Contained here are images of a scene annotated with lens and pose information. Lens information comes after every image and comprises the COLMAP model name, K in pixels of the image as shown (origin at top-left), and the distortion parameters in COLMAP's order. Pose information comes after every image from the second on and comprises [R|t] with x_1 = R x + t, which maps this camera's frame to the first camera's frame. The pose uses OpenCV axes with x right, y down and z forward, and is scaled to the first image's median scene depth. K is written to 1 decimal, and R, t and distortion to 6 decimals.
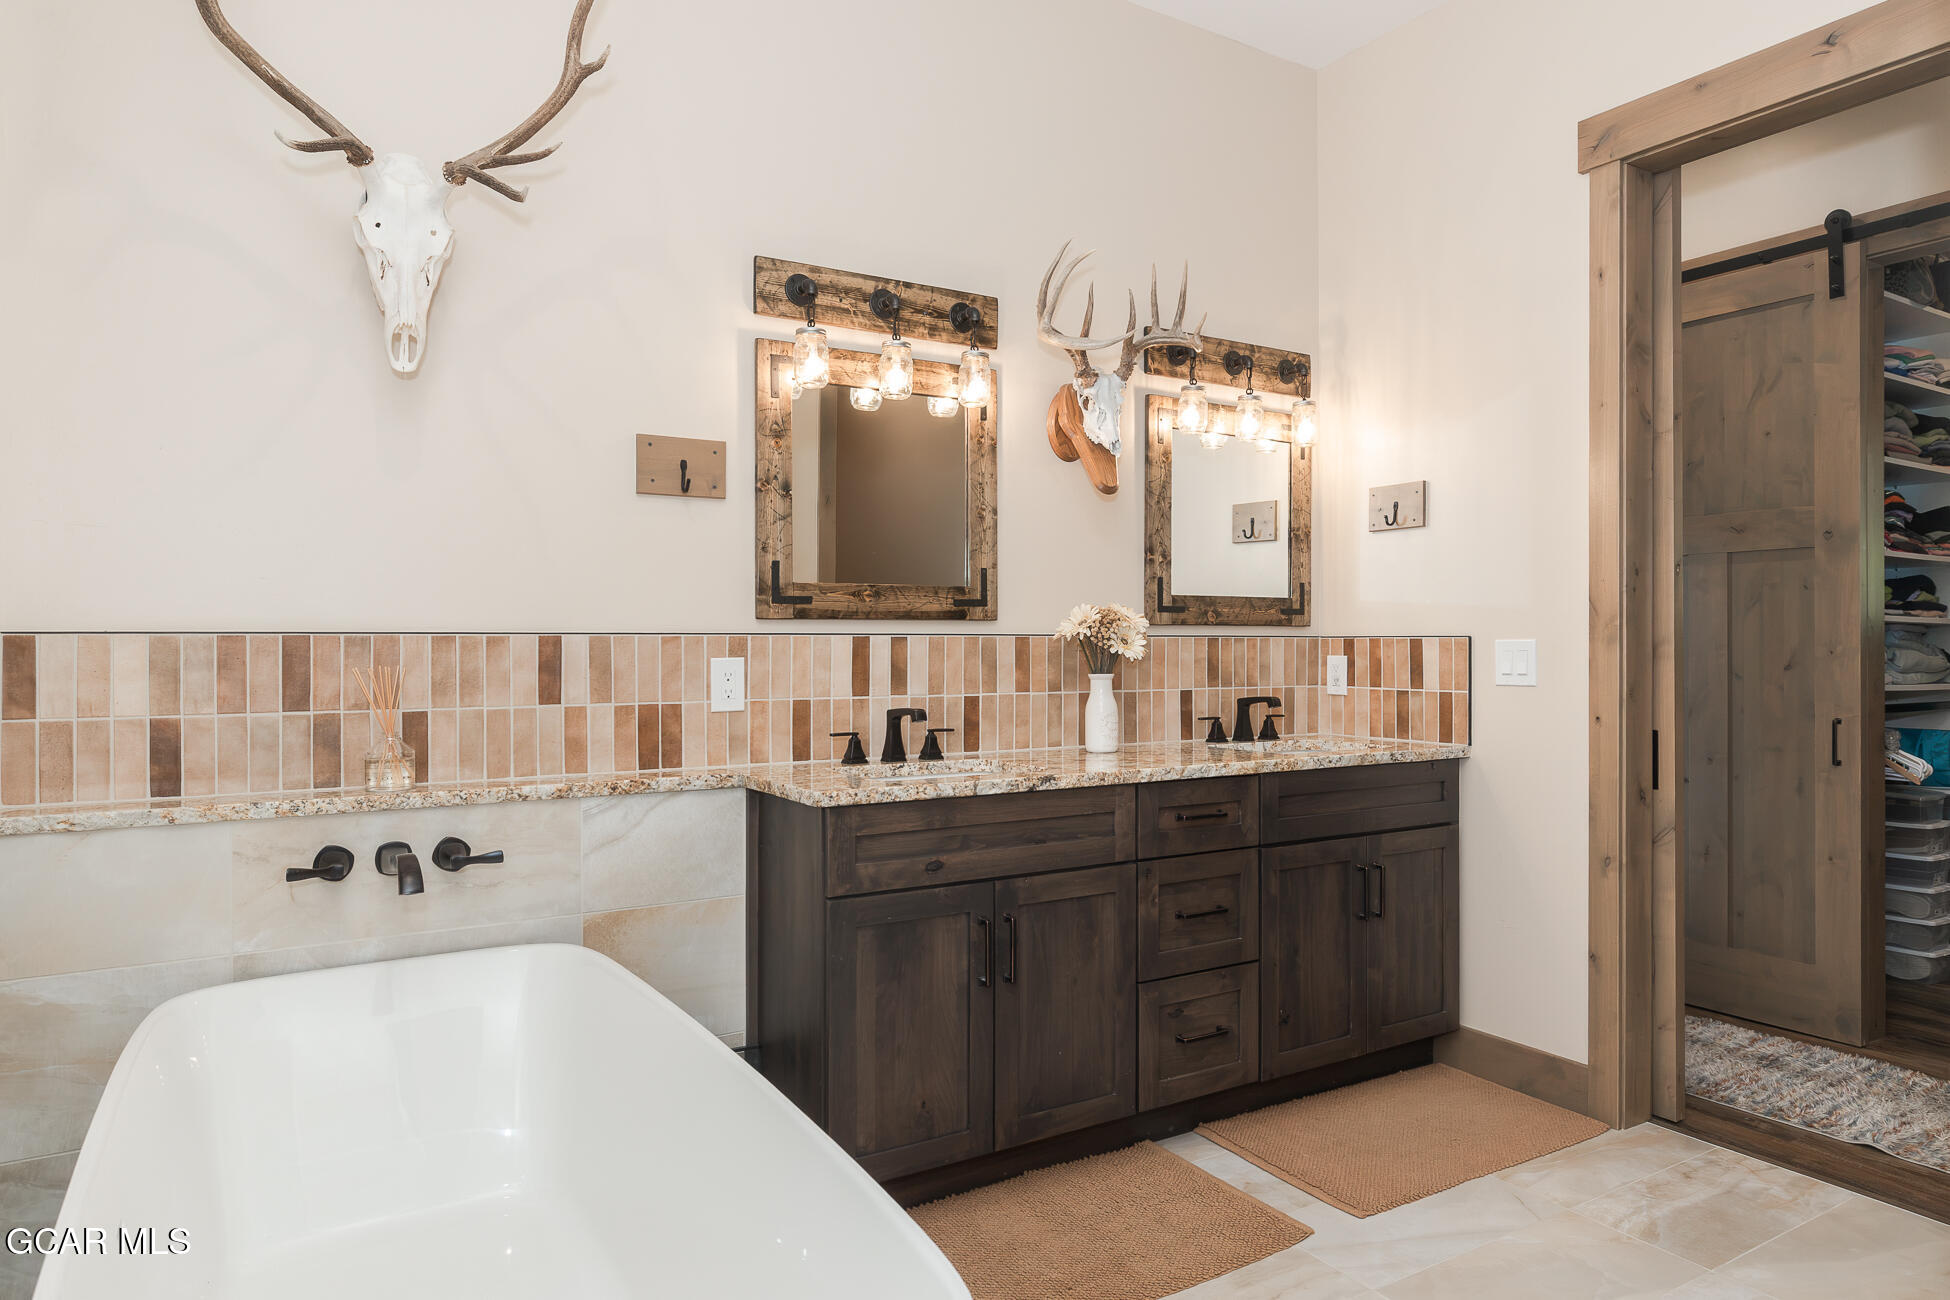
lens RADIAL K [[1206.6, 0, 979.7], [0, 1206.6, 639.7], [0, 0, 1]] dist [0.008663, 0.001736]
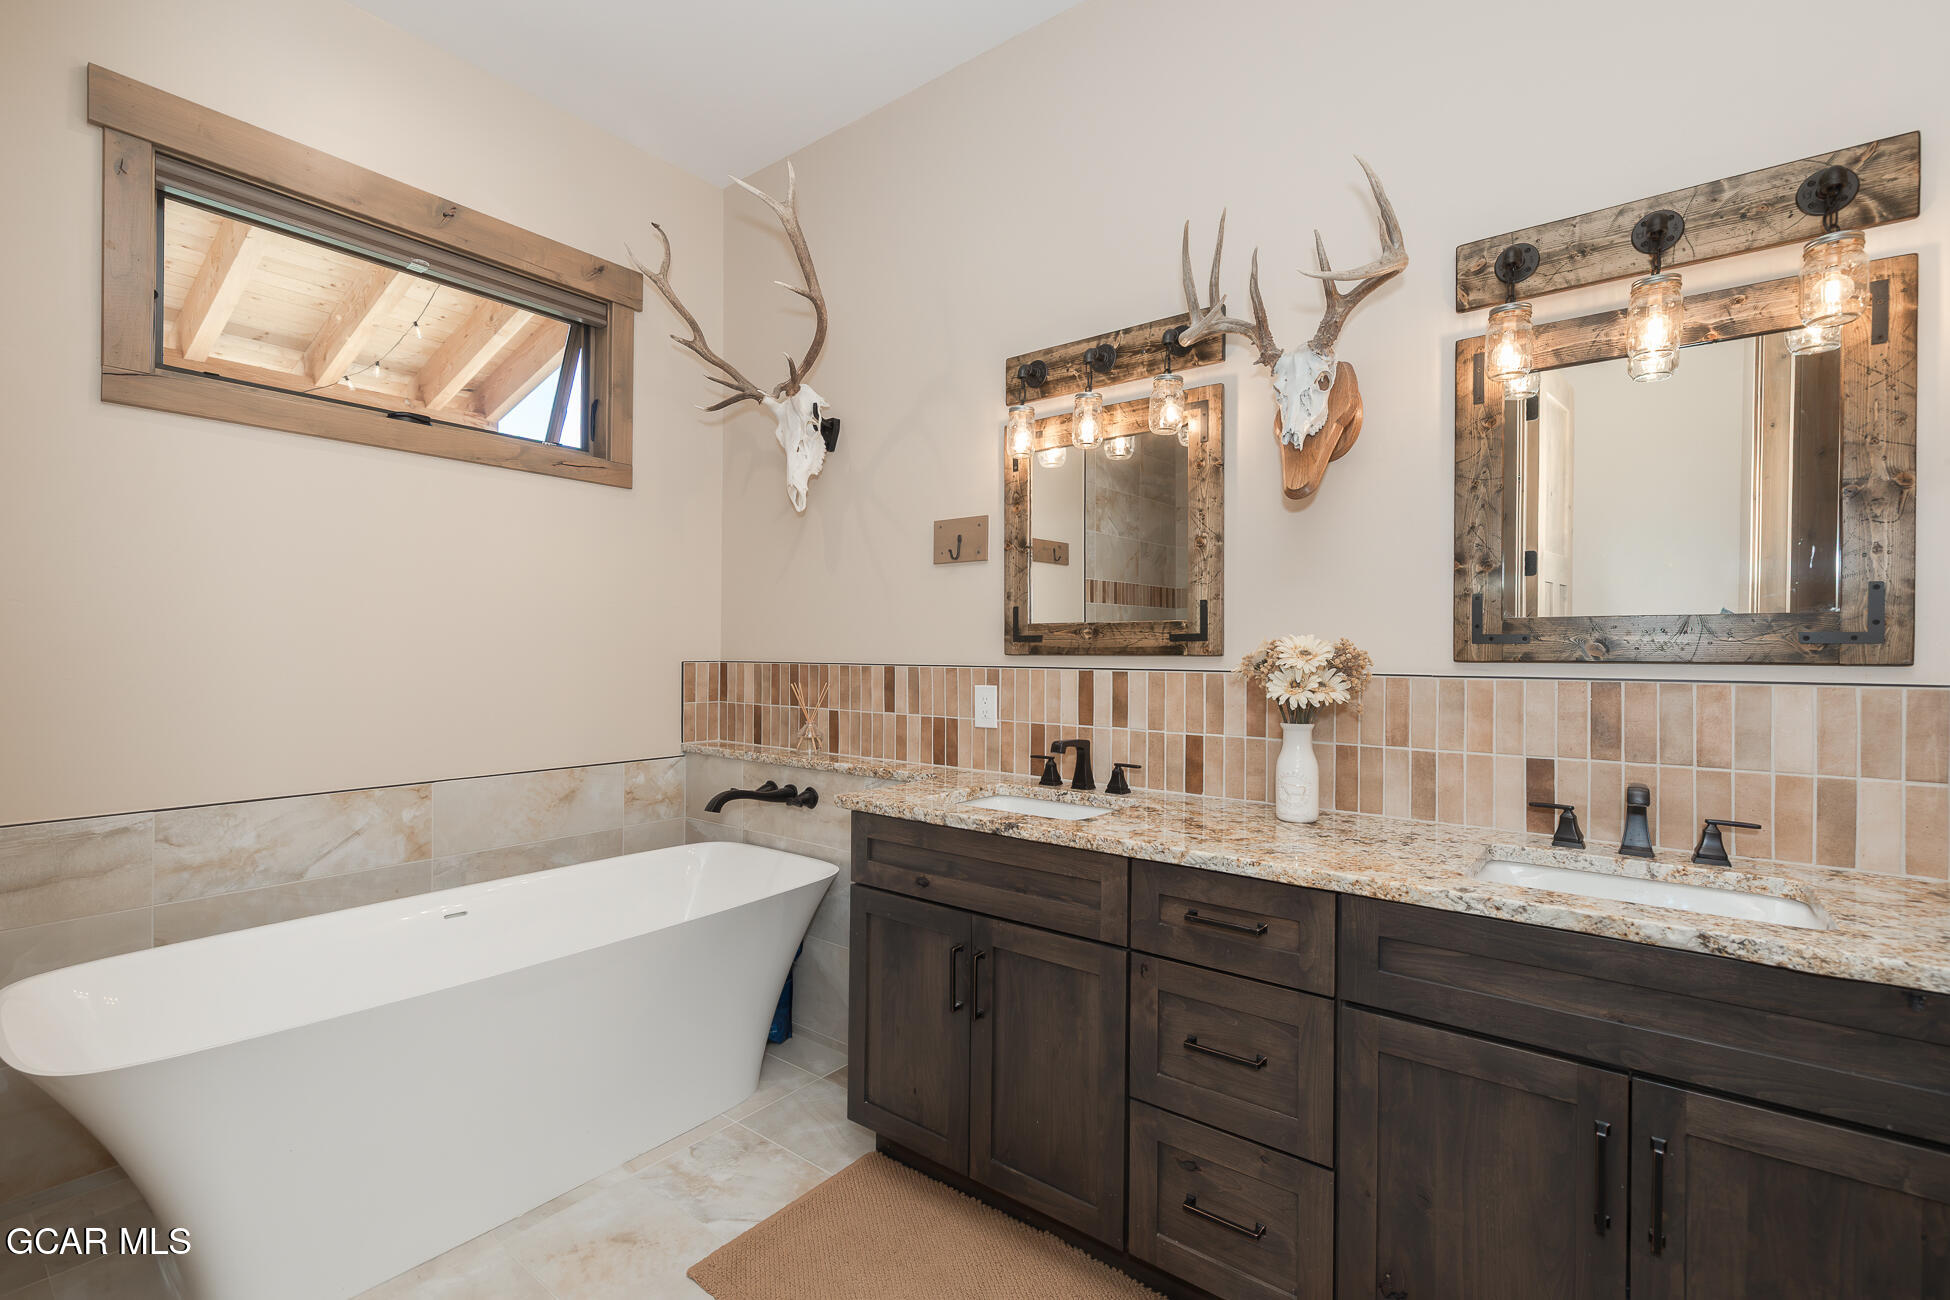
lens RADIAL K [[837.7, 0, 980.9], [0, 837.7, 656.0], [0, 0, 1]] dist [-0.000952, 0.000785]
pose [[0.368501, 0.006357, -0.929605, 0.580455], [-0.003659, 0.999979, 0.005388, -0.019887], [0.929620, 0.001416, 0.368517, 0.641298]]
